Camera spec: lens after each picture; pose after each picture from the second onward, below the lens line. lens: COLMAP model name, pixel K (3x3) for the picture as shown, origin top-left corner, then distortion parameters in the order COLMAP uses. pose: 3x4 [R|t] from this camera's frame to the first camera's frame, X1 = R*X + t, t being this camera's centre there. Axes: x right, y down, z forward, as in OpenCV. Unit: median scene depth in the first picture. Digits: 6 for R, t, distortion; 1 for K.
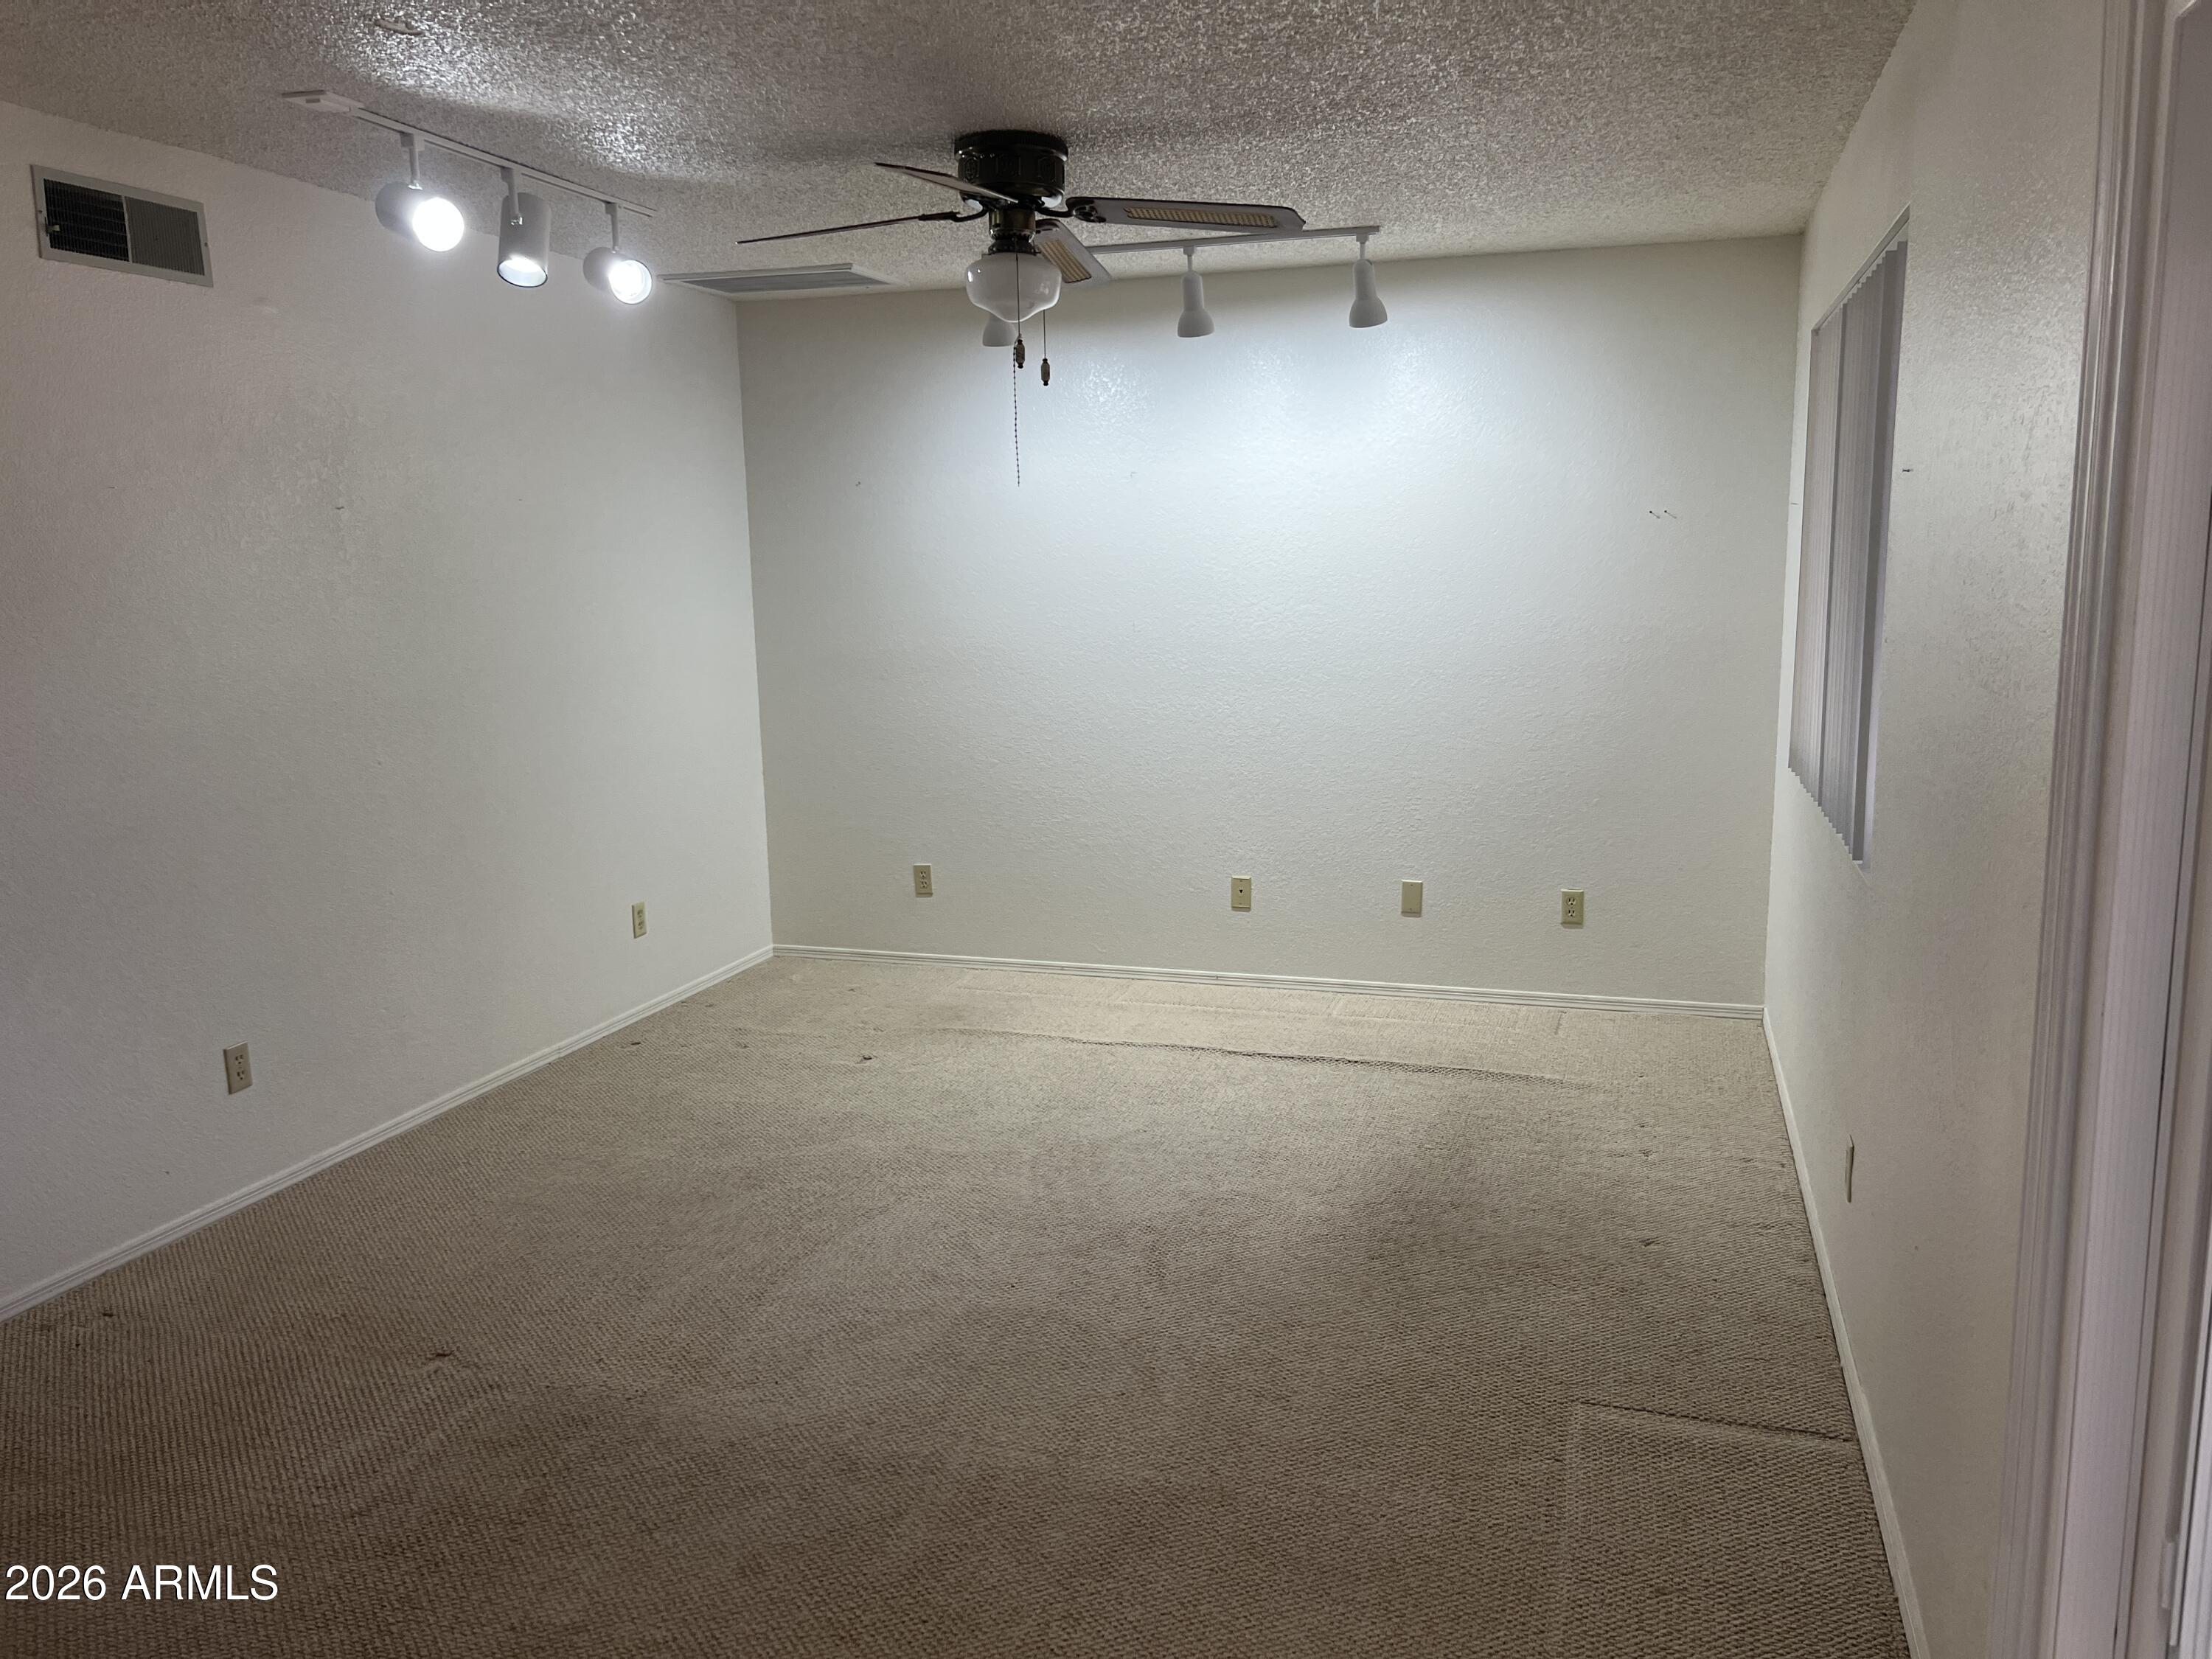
lens RADIAL K [[1690.3, 0, 1119.2], [0, 1690.3, 821.1], [0, 0, 1]] dist [0.036736, -0.043171]
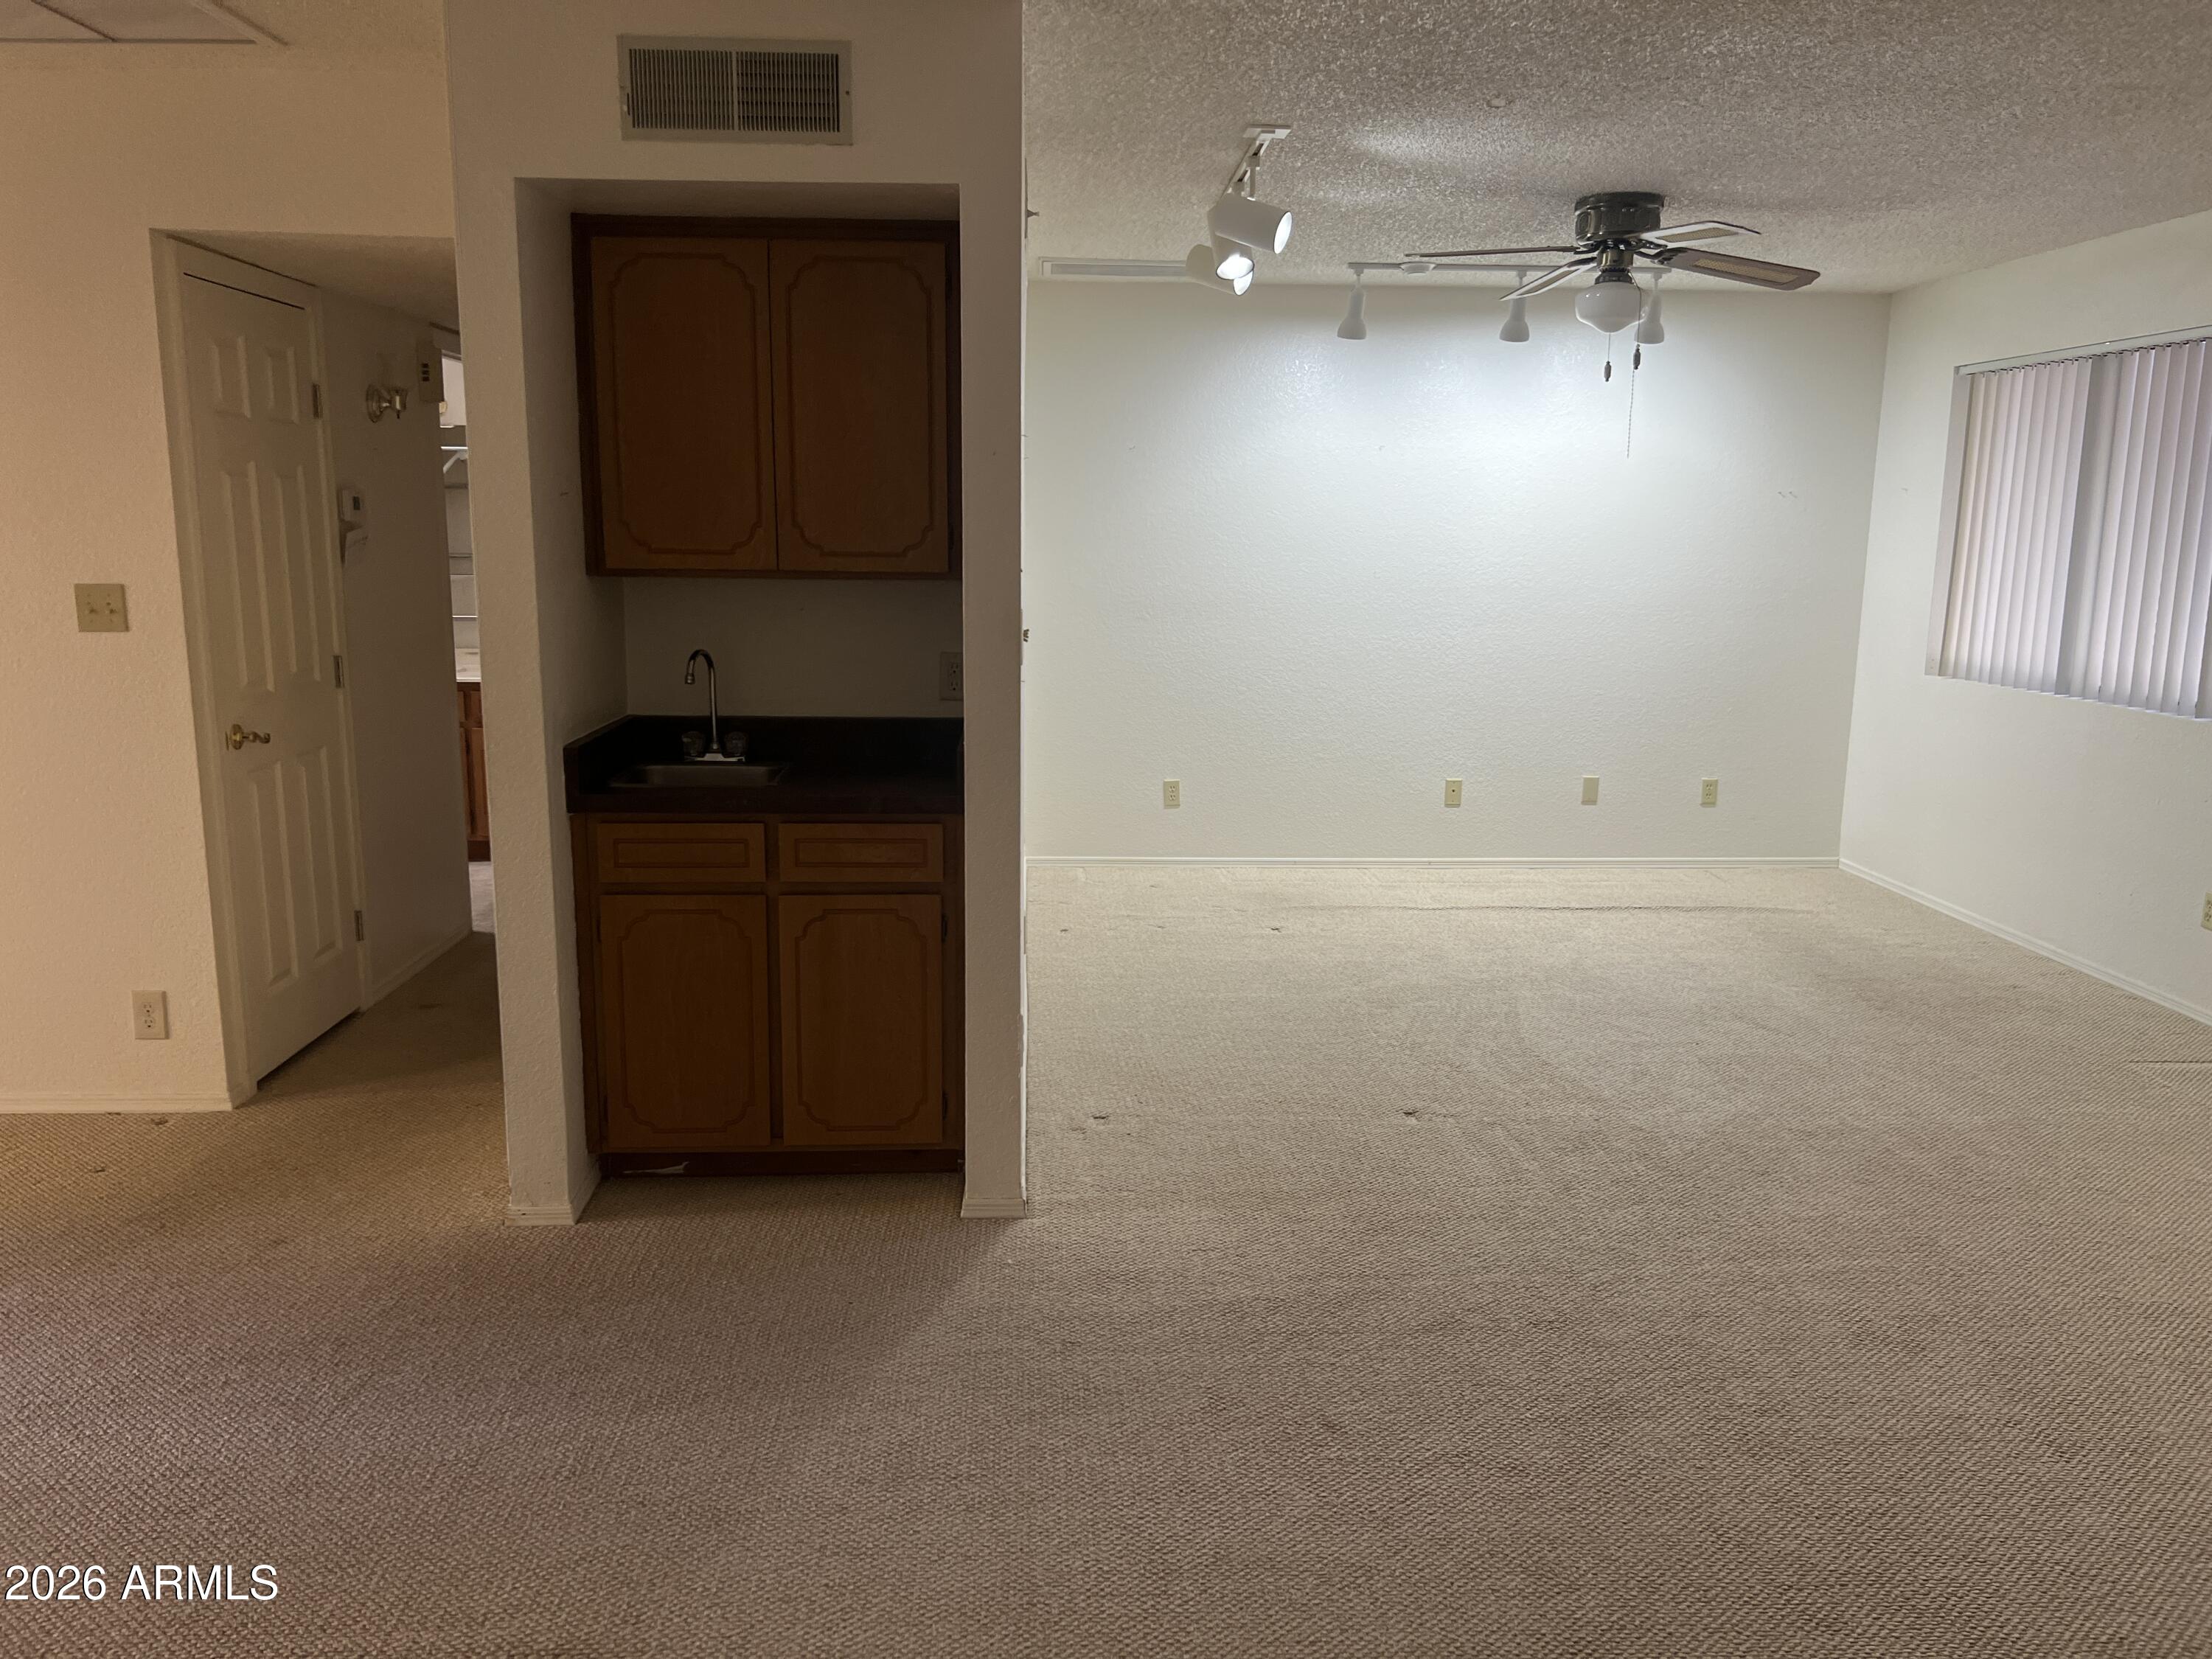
lens RADIAL K [[1690.3, 0, 1109.7], [0, 1690.3, 838.6], [0, 0, 1]] dist [0.036736, -0.043171]
pose [[0.942097, -0.039388, 0.333021, -0.611458], [0.030606, 0.999033, 0.031581, 0.031330], [-0.333942, -0.019560, 0.942391, -0.086973]]
